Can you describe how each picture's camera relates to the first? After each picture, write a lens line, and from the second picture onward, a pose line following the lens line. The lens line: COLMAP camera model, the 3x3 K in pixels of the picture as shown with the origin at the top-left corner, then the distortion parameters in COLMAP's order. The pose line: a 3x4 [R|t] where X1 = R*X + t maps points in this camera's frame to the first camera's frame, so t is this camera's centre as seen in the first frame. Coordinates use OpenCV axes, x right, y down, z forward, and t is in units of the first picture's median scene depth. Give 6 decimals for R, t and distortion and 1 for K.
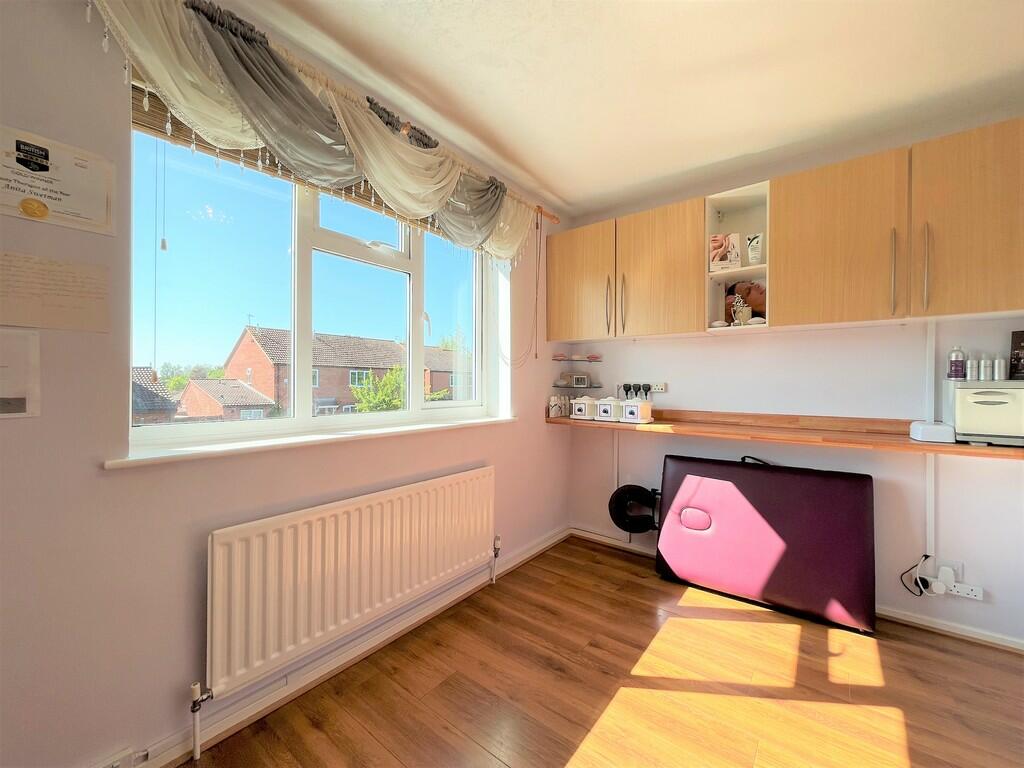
lens RADIAL K [[412.6, 0, 508.5], [0, 412.6, 384.5], [0, 0, 1]] dist [-0.003006, -0.000729]
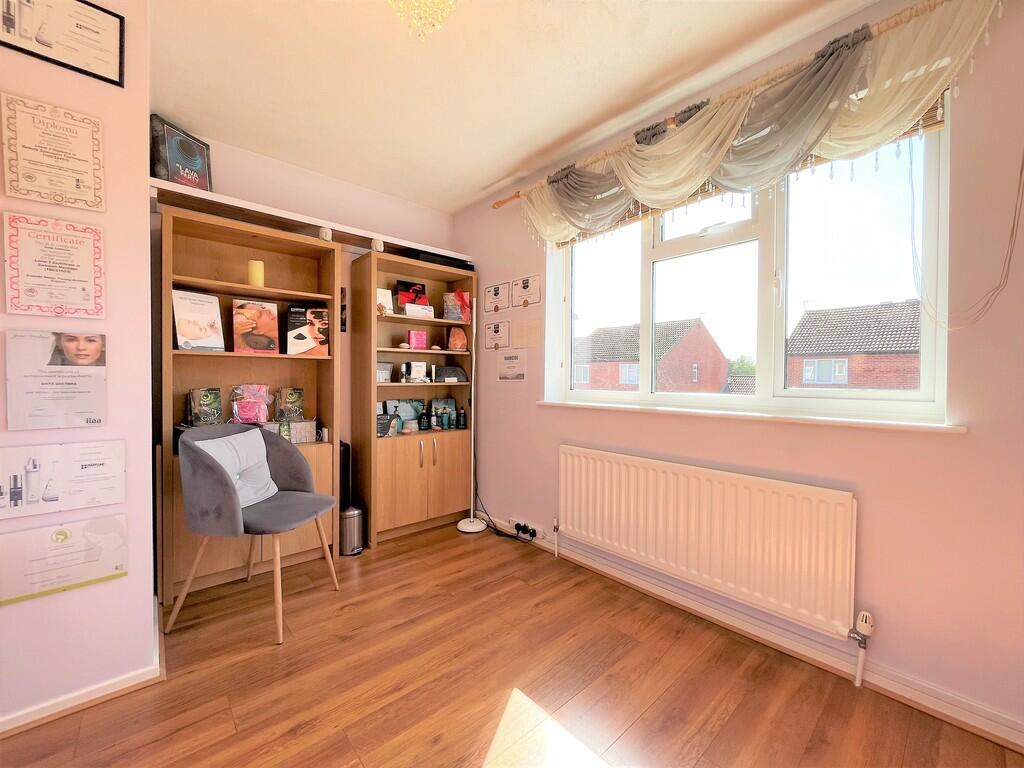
lens RADIAL K [[412.6, 0, 507.4], [0, 412.6, 381.5], [0, 0, 1]] dist [-0.003006, -0.000729]
pose [[-0.182402, 0.003520, -0.983218, 0.915809], [-0.009064, 0.999945, 0.005261, 0.042545], [0.983182, 0.009871, -0.182360, 0.829840]]
